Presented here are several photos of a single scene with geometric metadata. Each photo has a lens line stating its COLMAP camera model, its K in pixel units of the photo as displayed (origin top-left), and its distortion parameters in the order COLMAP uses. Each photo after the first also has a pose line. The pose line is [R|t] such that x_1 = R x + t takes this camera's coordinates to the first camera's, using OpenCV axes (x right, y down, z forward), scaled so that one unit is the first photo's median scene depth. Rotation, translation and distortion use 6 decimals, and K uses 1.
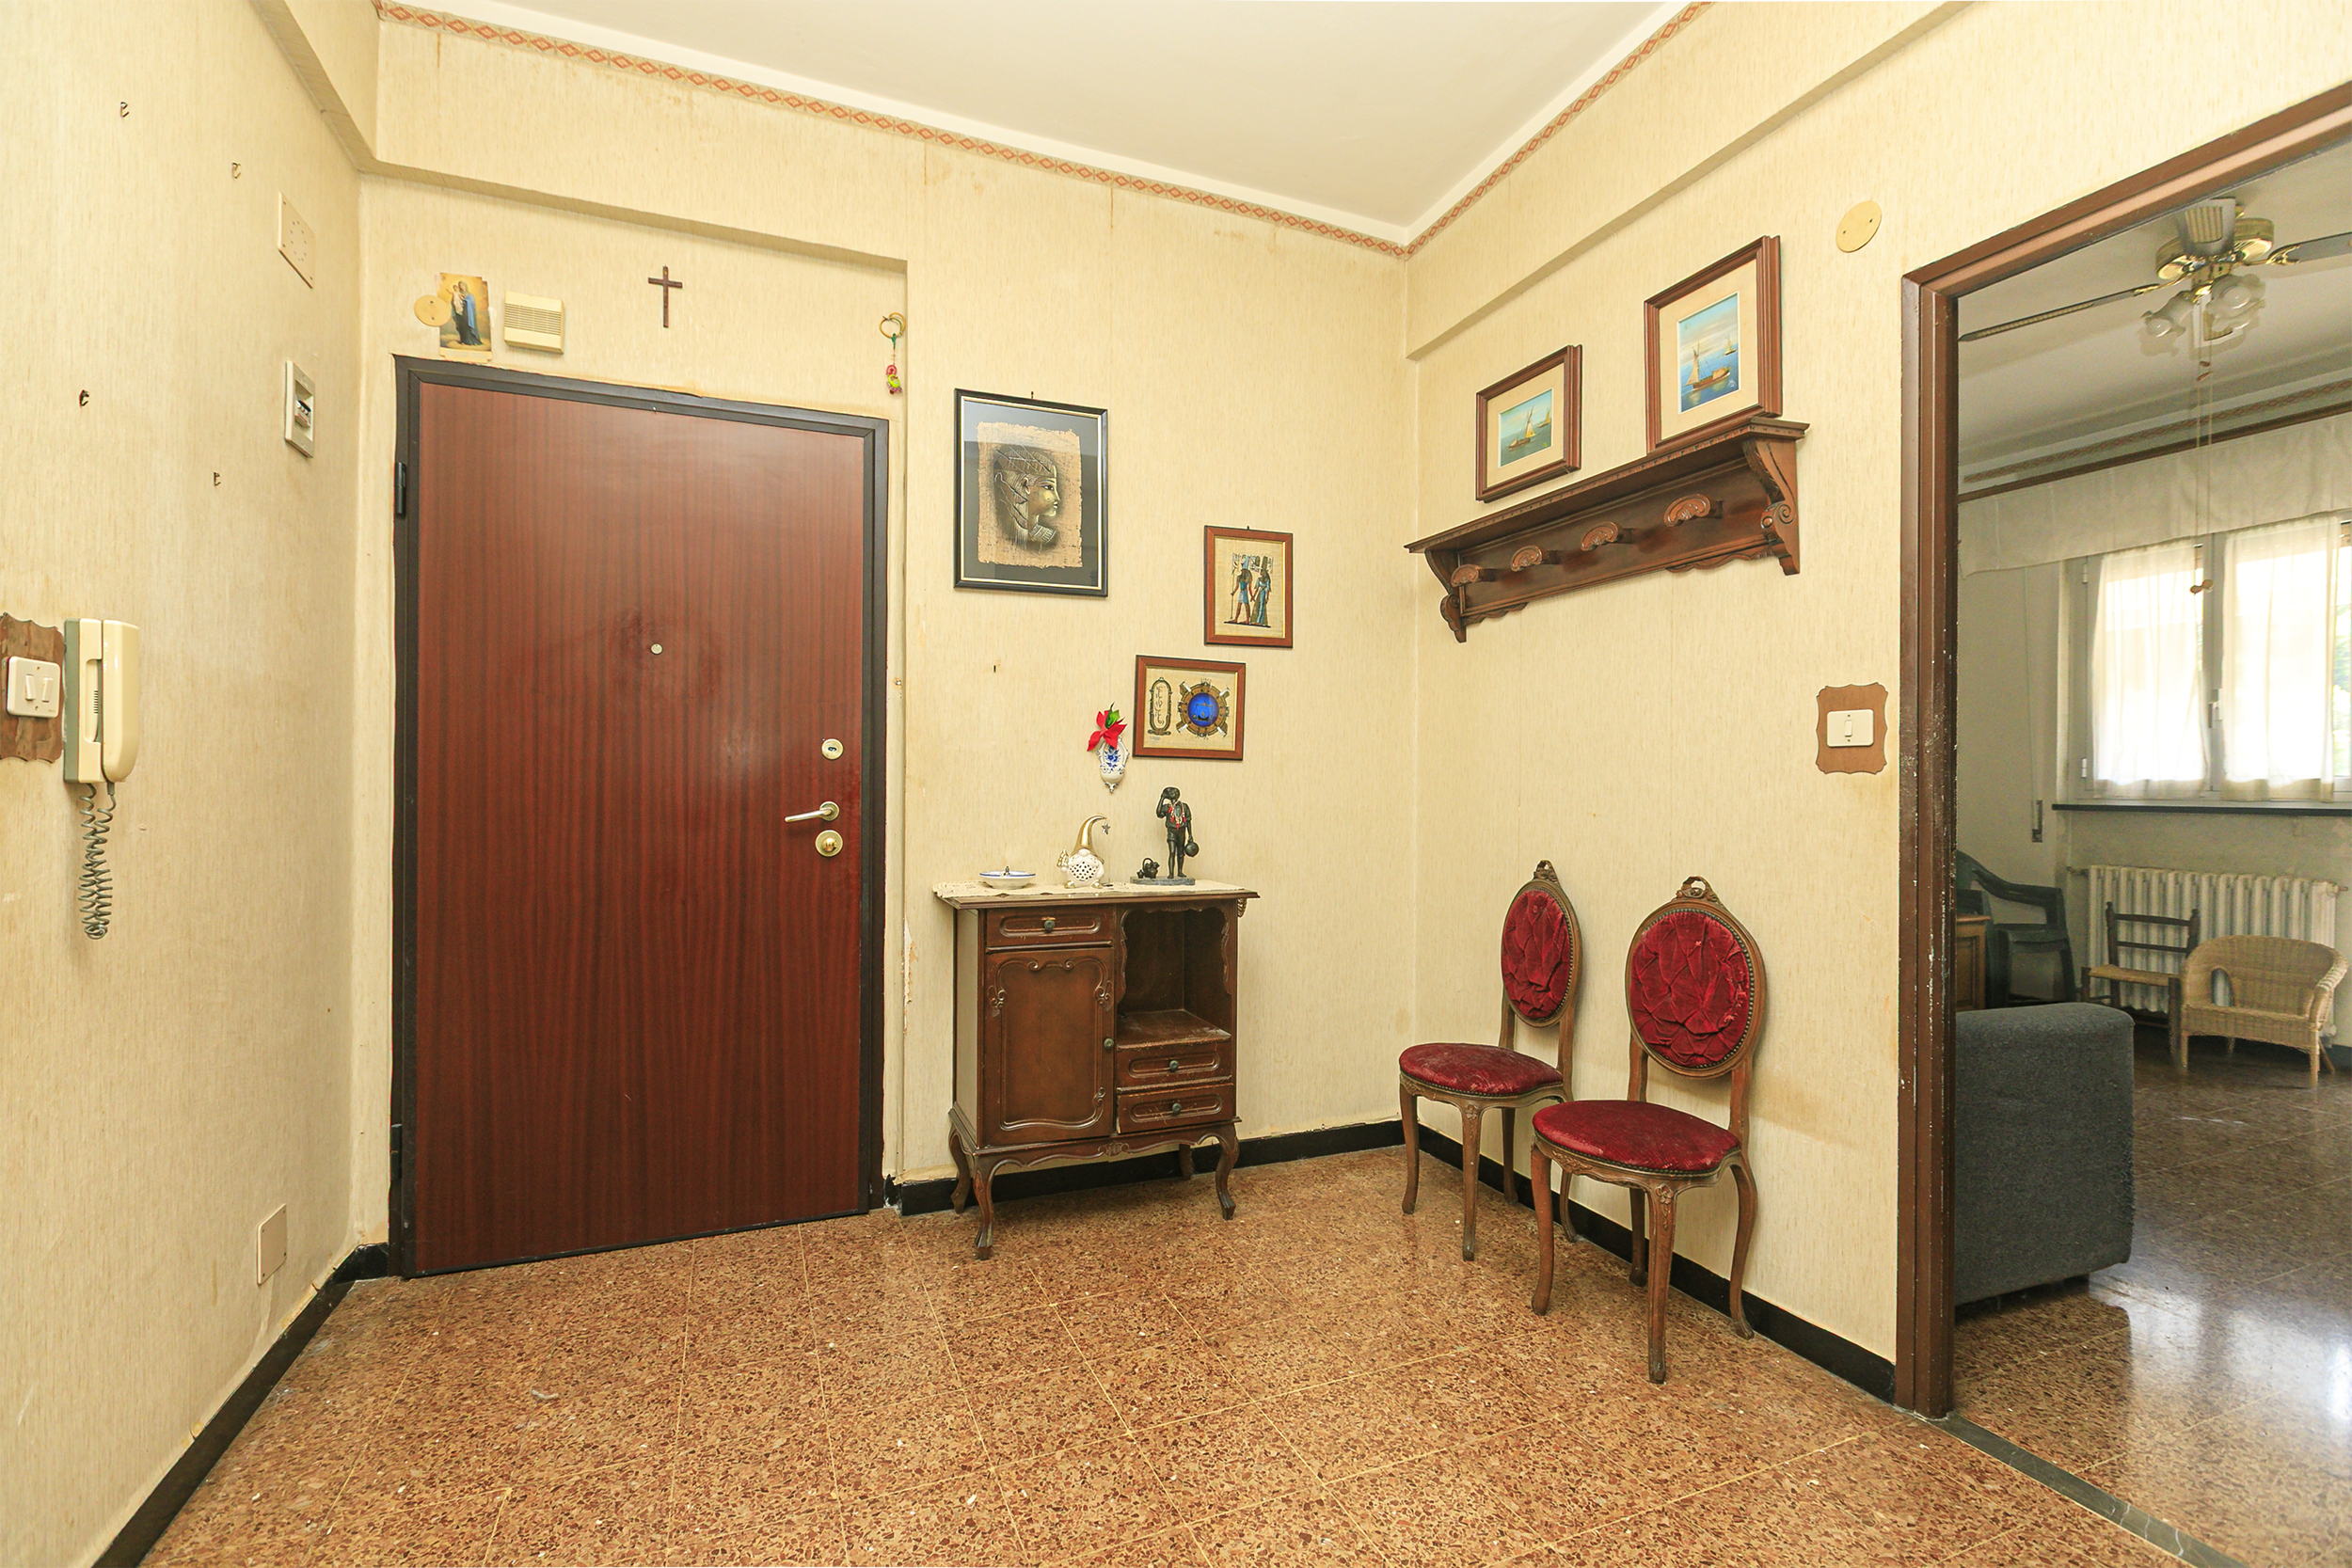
lens RADIAL K [[1048.6, 0, 1169.3], [0, 1048.6, 784.6], [0, 0, 1]] dist [0.014339, -0.000109]
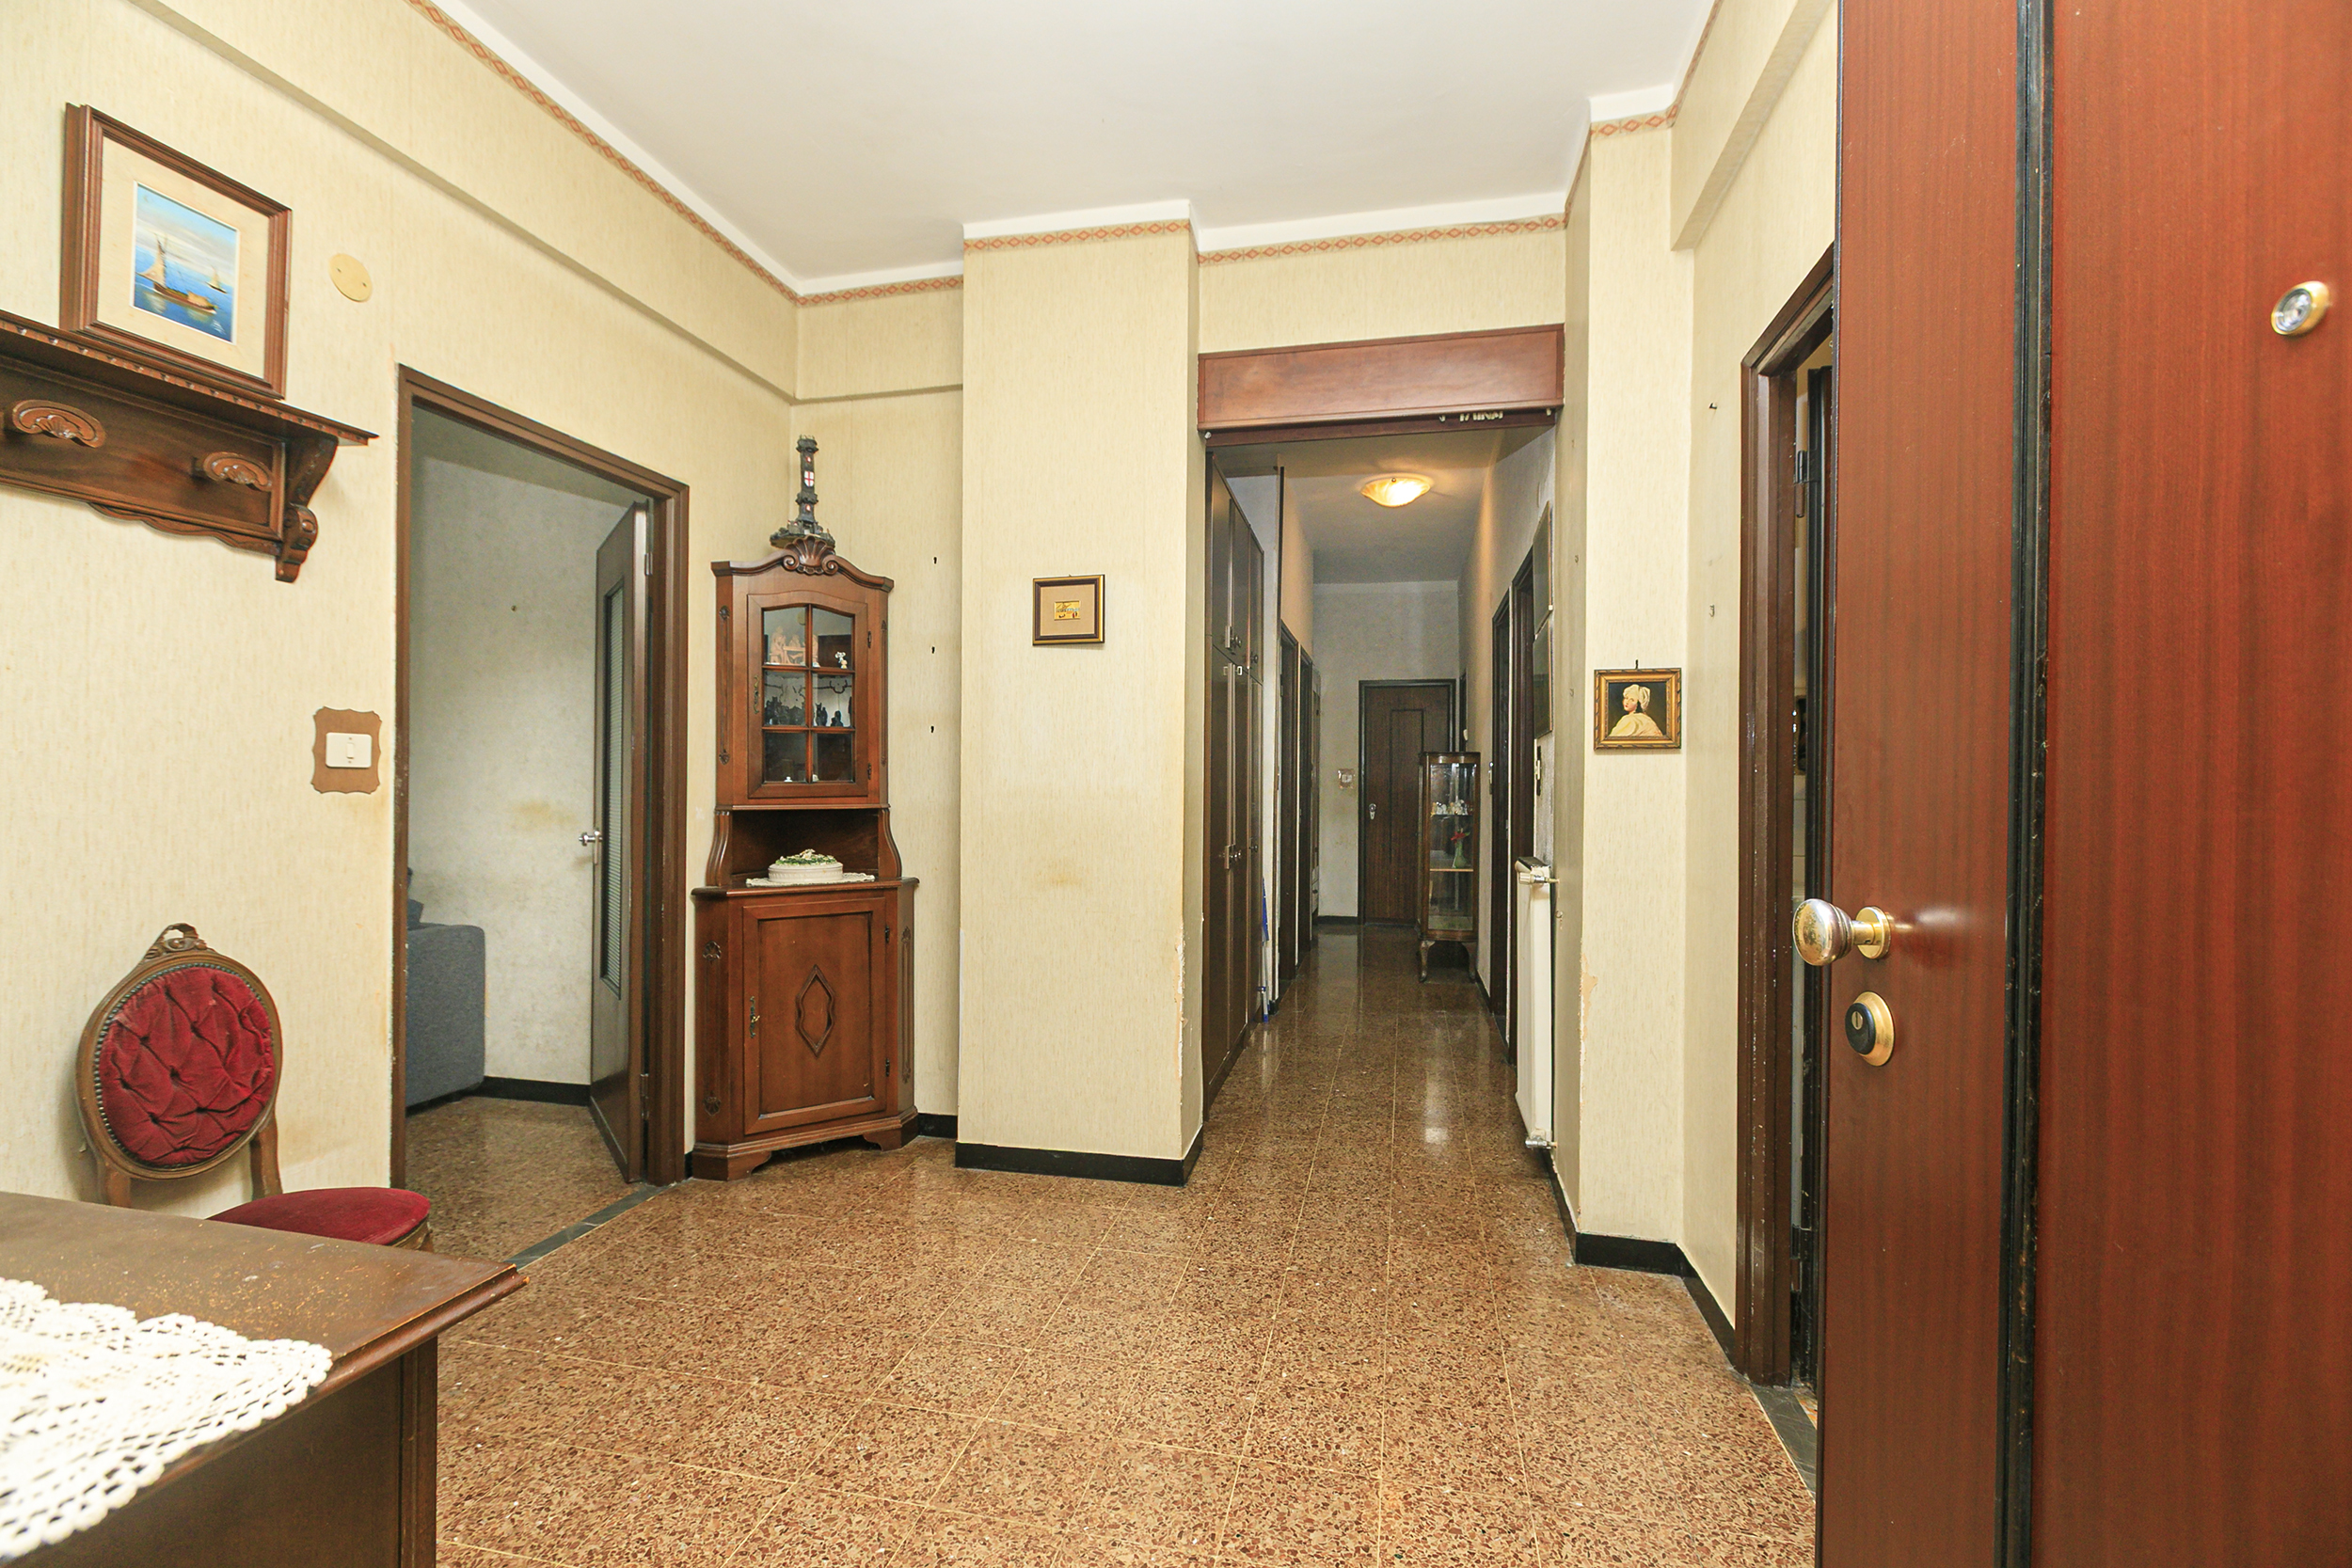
lens RADIAL K [[1048.6, 0, 1169.3], [0, 1048.6, 784.6], [0, 0, 1]] dist [0.014339, -0.000109]
pose [[-0.815880, -0.014606, 0.578037, -0.627801], [-0.014803, 0.999881, 0.004371, -0.035310], [-0.578032, -0.004990, -0.815999, 1.366942]]
